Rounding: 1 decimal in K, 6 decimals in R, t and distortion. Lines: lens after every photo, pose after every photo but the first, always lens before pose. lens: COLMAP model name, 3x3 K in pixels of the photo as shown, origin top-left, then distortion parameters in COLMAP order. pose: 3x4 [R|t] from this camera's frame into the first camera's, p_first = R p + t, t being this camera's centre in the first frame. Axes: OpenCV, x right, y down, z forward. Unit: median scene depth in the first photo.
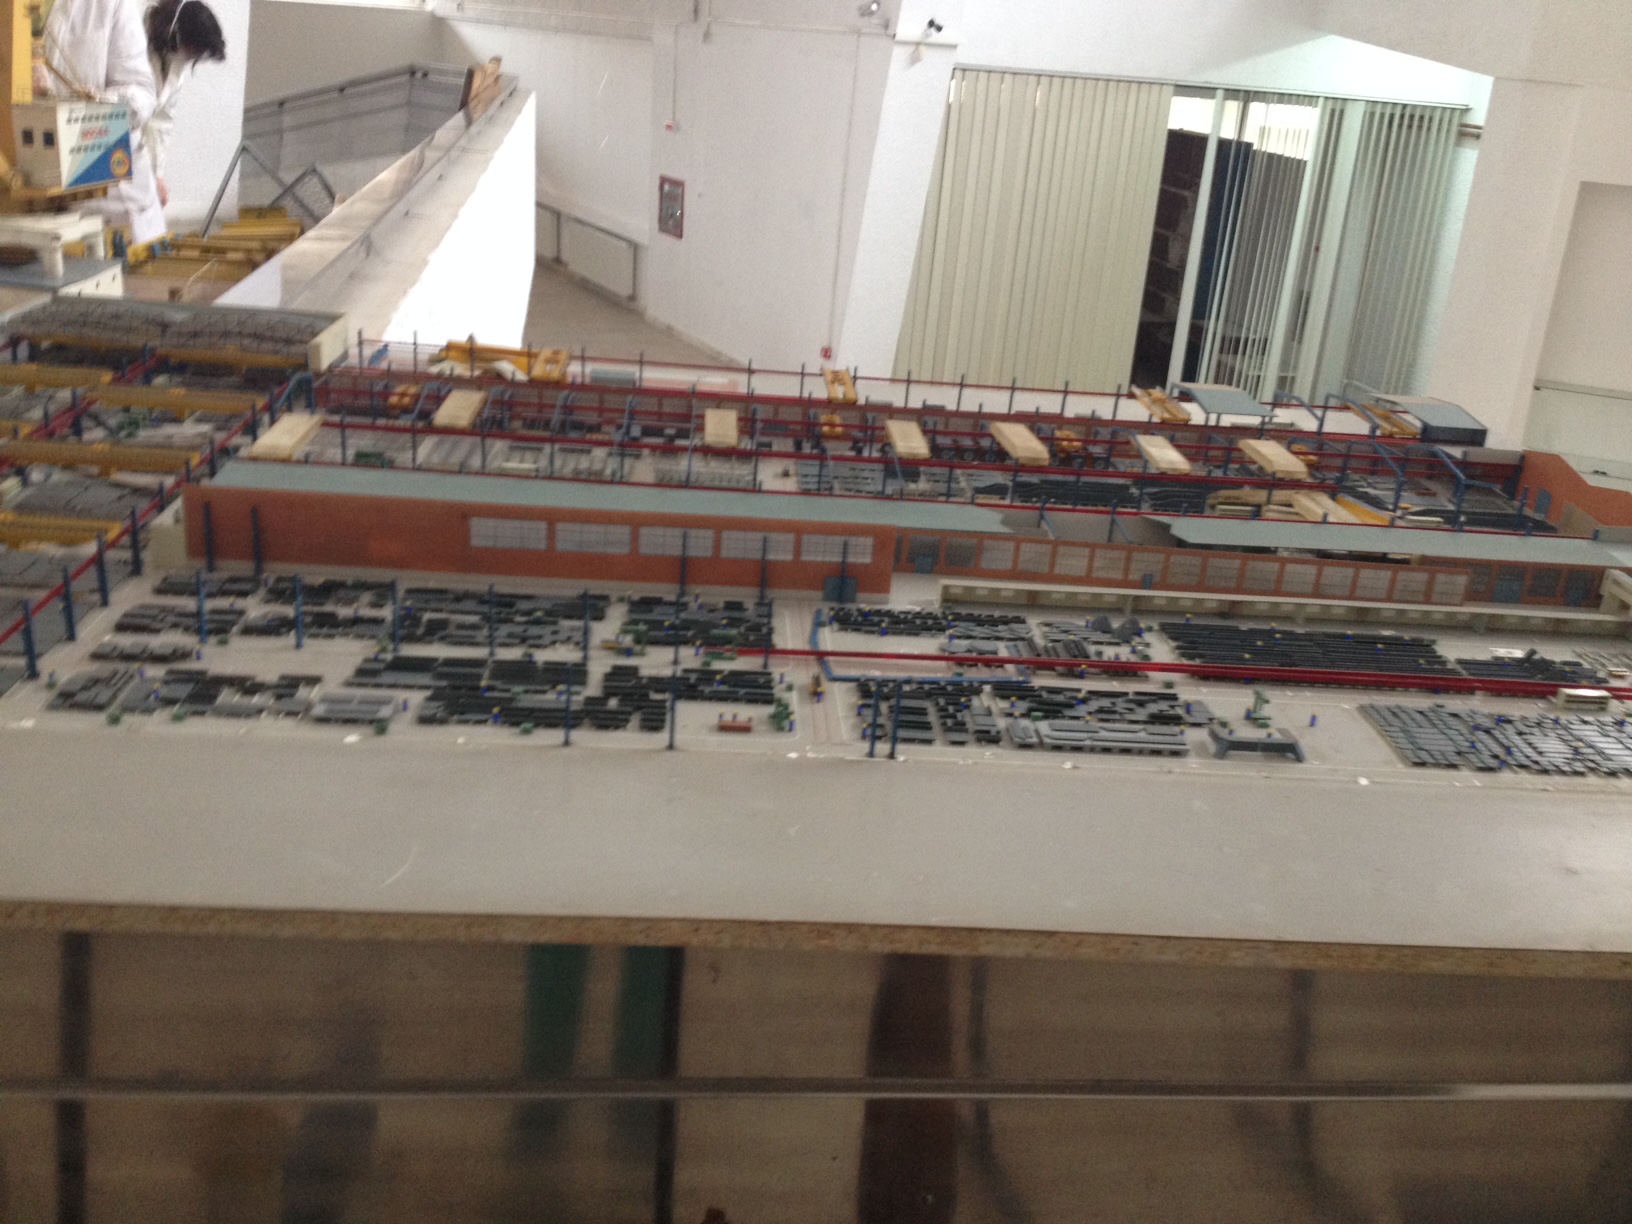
lens RADIAL K [[1536.2, 0, 816.0], [0, 1536.2, 612.0], [0, 0, 1]] dist [0.165404, -0.384238]
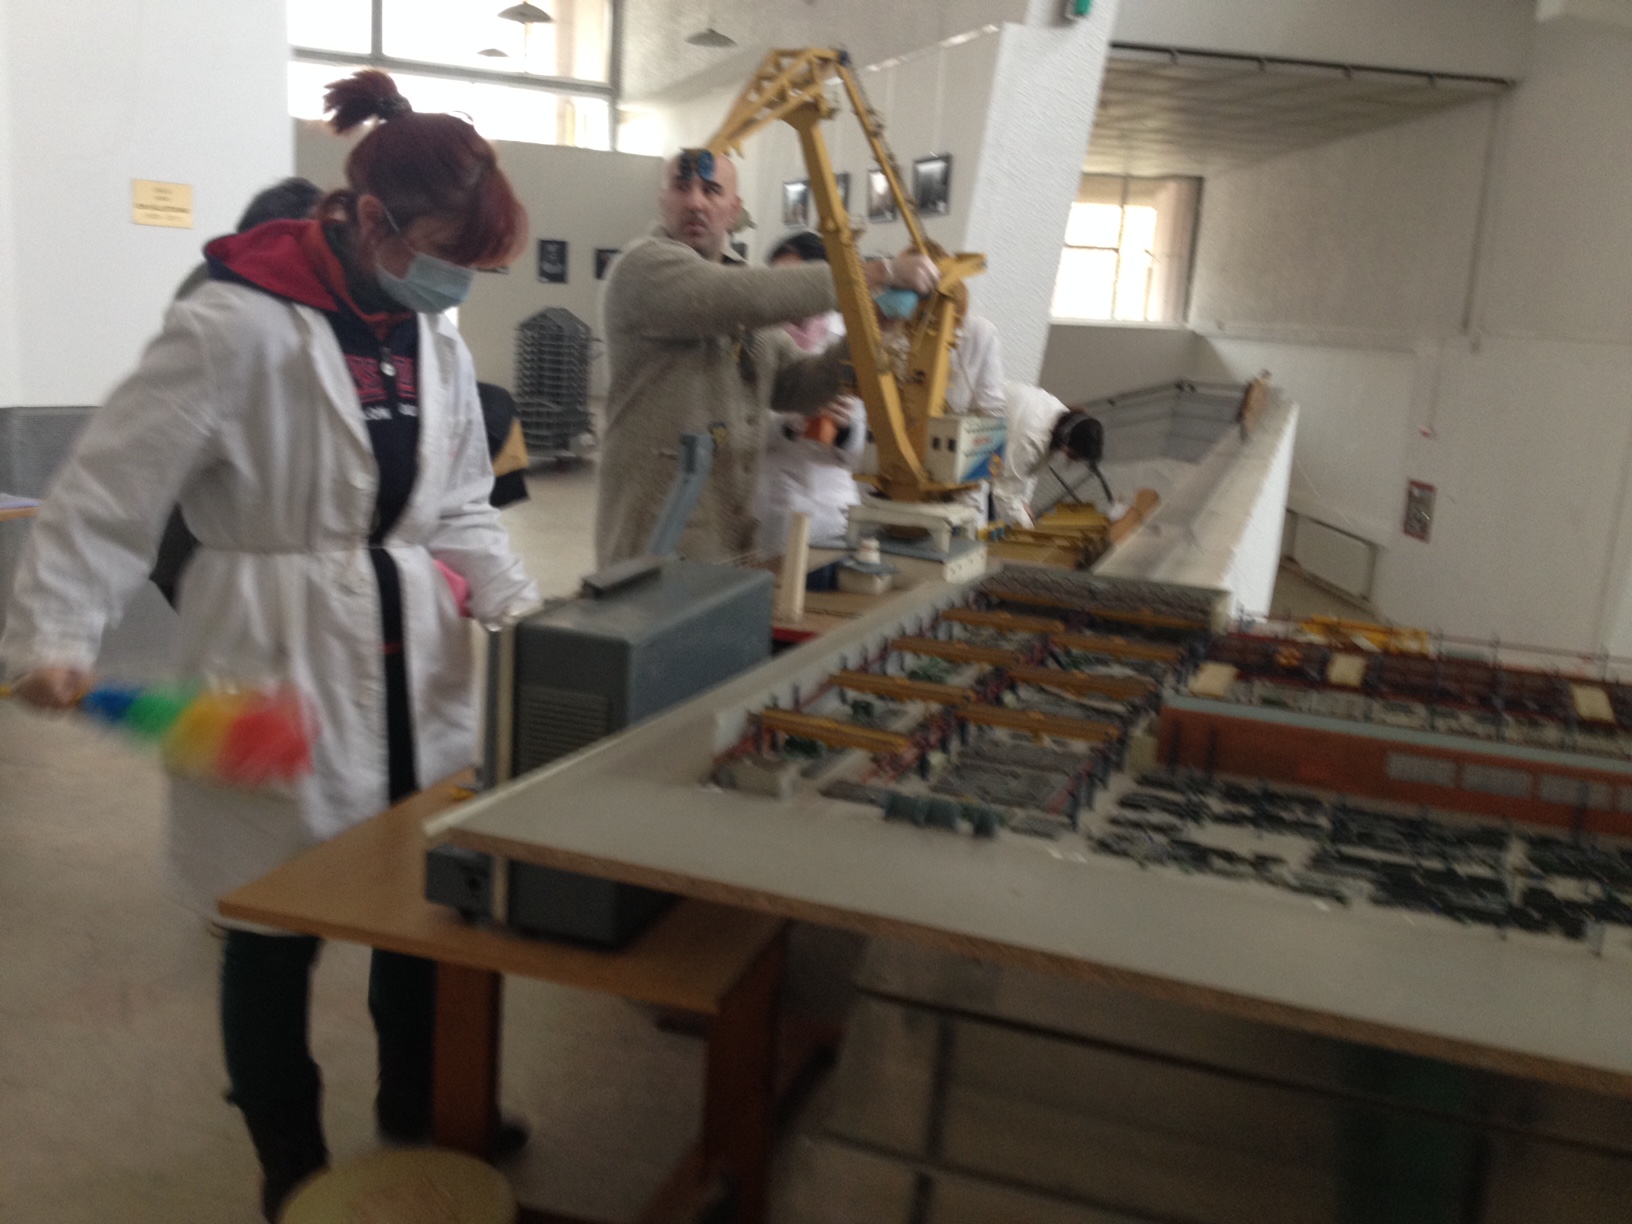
lens RADIAL K [[1536.2, 0, 816.0], [0, 1536.2, 612.0], [0, 0, 1]] dist [0.165404, -0.384238]
pose [[0.901567, 0.057570, -0.428792, -0.109995], [-0.135851, 0.978649, -0.154243, 0.079563], [0.410758, 0.197312, 0.890138, -0.285607]]
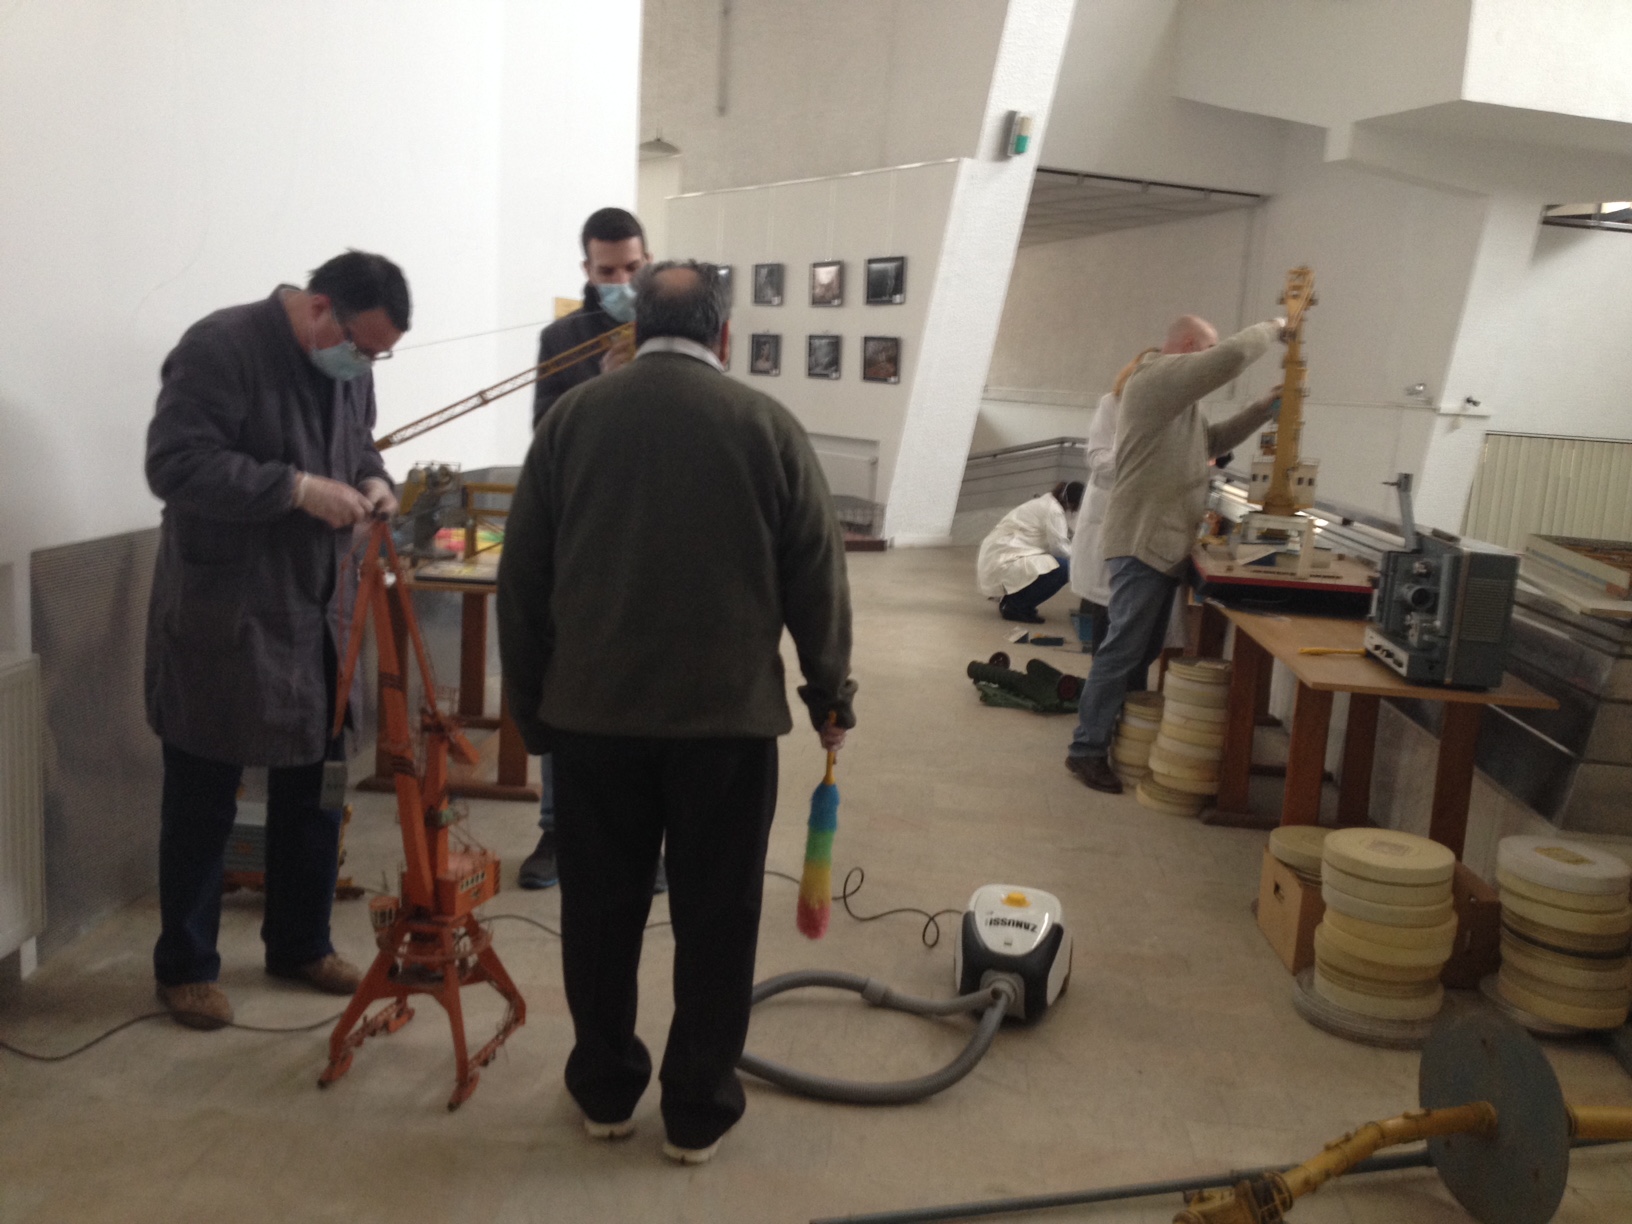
lens RADIAL K [[1536.2, 0, 816.0], [0, 1536.2, 612.0], [0, 0, 1]] dist [0.165404, -0.384238]
pose [[0.972990, 0.020475, -0.229939, -2.116774], [-0.069925, 0.975405, -0.209033, 1.183109], [0.220004, 0.219465, 0.950491, -3.691359]]
